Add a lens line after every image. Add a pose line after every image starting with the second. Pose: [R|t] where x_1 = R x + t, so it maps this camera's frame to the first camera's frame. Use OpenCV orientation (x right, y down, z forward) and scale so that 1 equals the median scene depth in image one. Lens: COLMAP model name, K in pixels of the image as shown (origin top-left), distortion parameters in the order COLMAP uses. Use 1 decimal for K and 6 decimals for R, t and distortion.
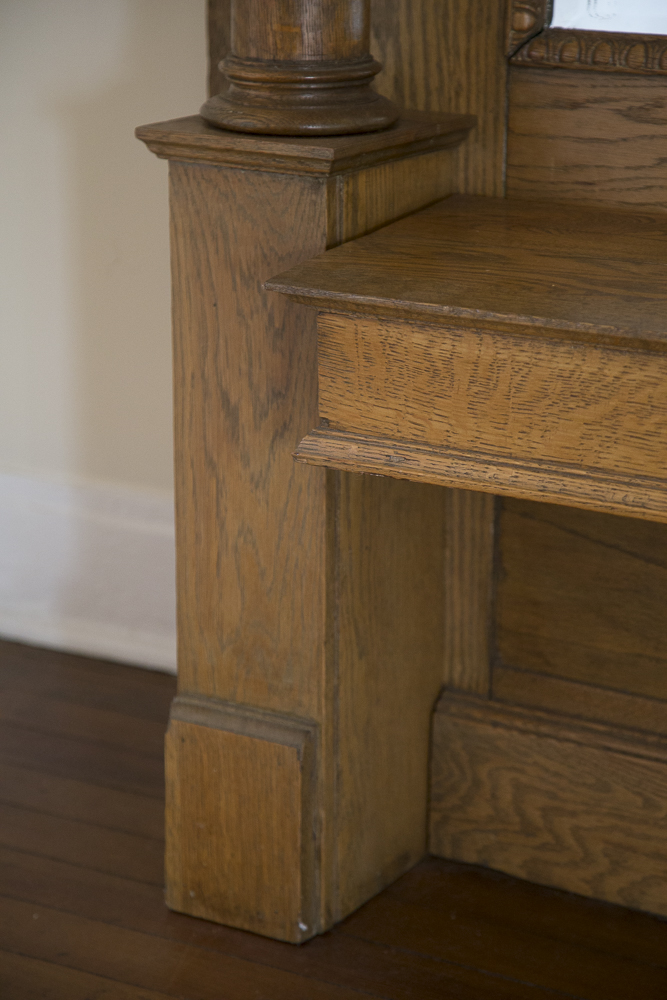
lens RADIAL K [[2658.5, 0, 334.9], [0, 2658.5, 505.7], [0, 0, 1]] dist [0.562950, 0.000000]
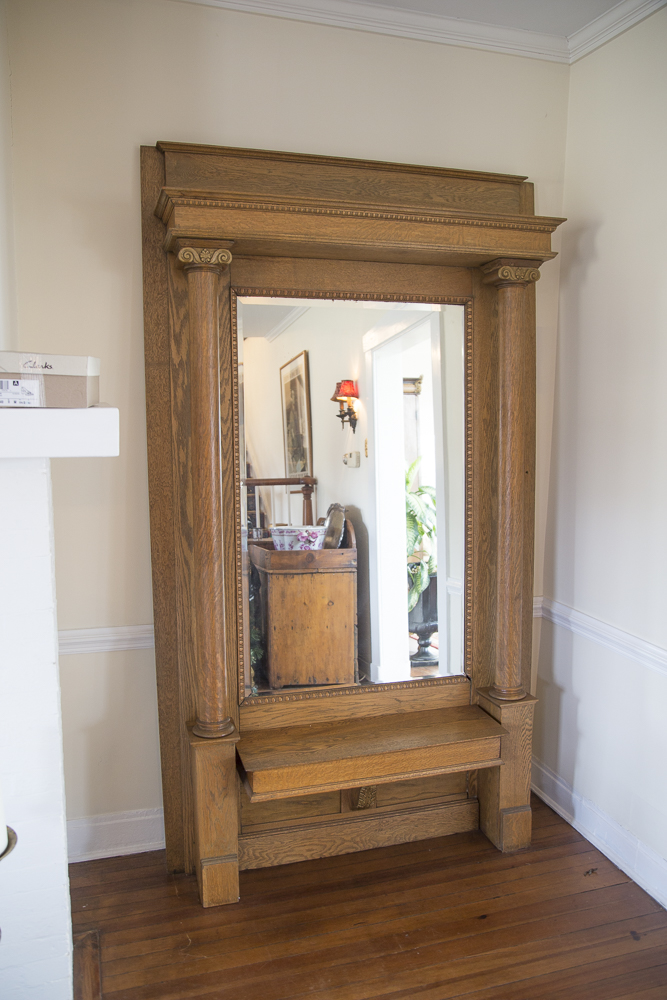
lens RADIAL K [[795.4, 0, 338.5], [0, 795.4, 506.2], [0, 0, 1]] dist [-0.041897, 0.002101]
pose [[0.673659, -0.089489, 0.733604, -0.848987], [0.219196, 0.972170, -0.082695, -0.359652], [-0.705788, 0.216511, 0.674527, -0.195788]]
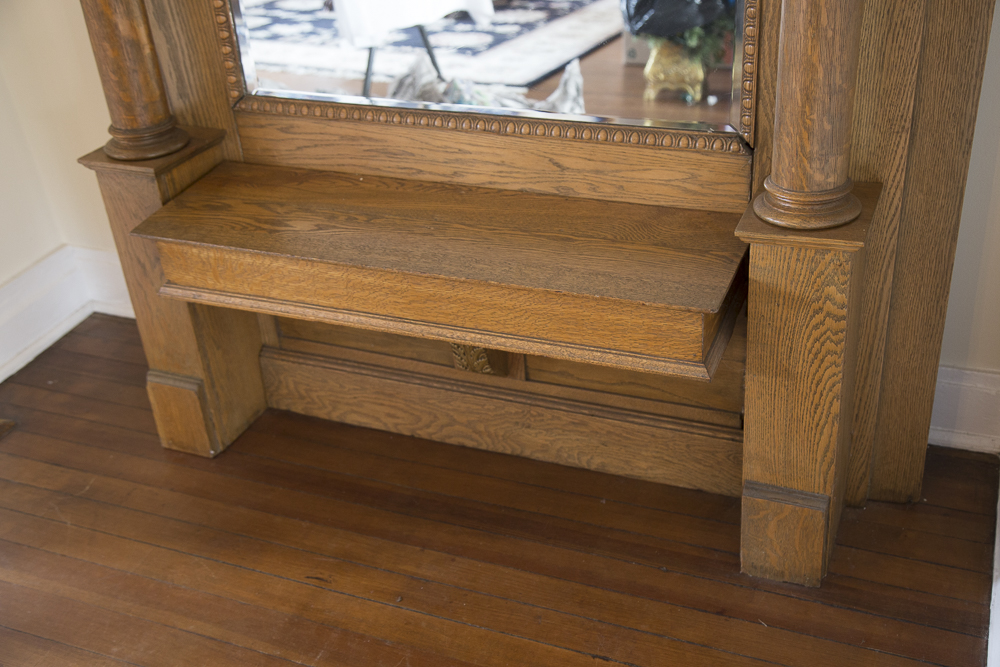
lens RADIAL K [[1154.2, 0, 496.2], [0, 1154.2, 350.6], [0, 0, 1]] dist [0.070477, 0.000000]
pose [[0.989650, -0.129629, 0.061549, 0.205388], [0.111184, 0.963834, 0.242203, -0.180683], [-0.090720, -0.232853, 0.968271, -0.086849]]
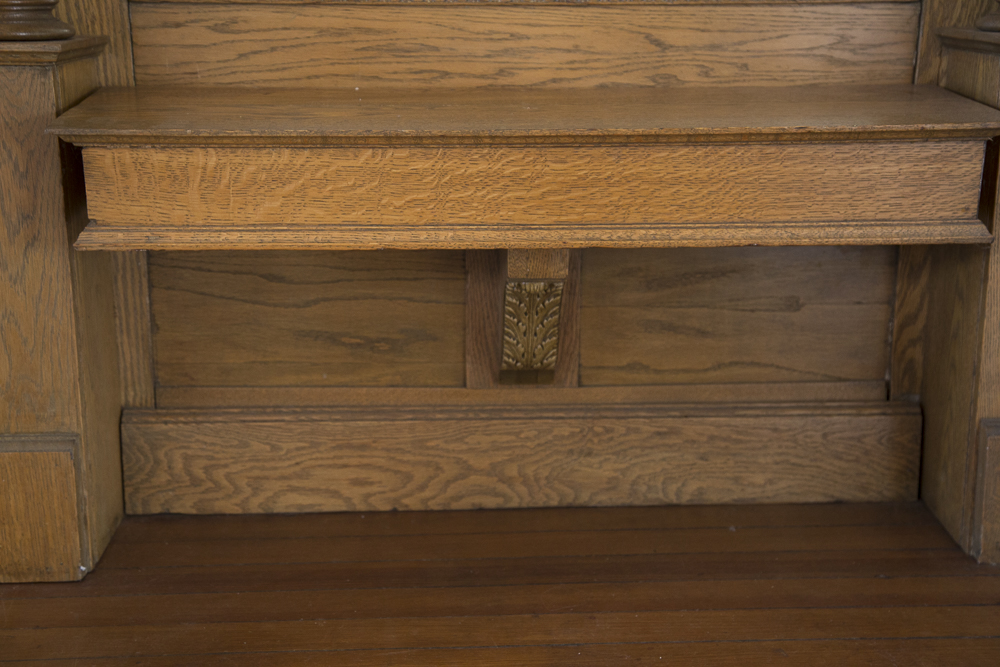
lens RADIAL K [[1460.4, 0, 499.8], [0, 1460.4, 338.6], [0, 0, 1]] dist [0.171696, 0.000000]
pose [[0.840534, -0.145475, 0.521862, -0.236252], [0.159532, 0.987025, 0.018196, 0.050829], [-0.517738, 0.067959, 0.852836, 0.153892]]
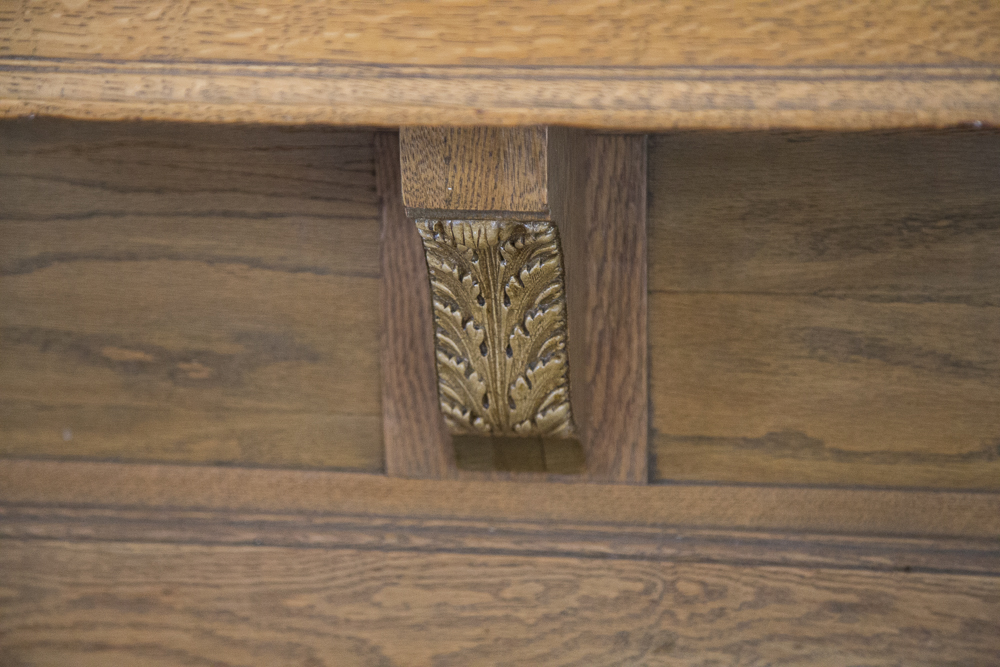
lens RADIAL K [[2658.5, 0, 496.9], [0, 2658.5, 339.5], [0, 0, 1]] dist [0.562950, 0.000000]
pose [[0.929665, -0.104553, 0.353258, 0.004942], [0.124087, 0.991721, -0.033042, 0.087003], [-0.346878, 0.074552, 0.934942, 0.270325]]
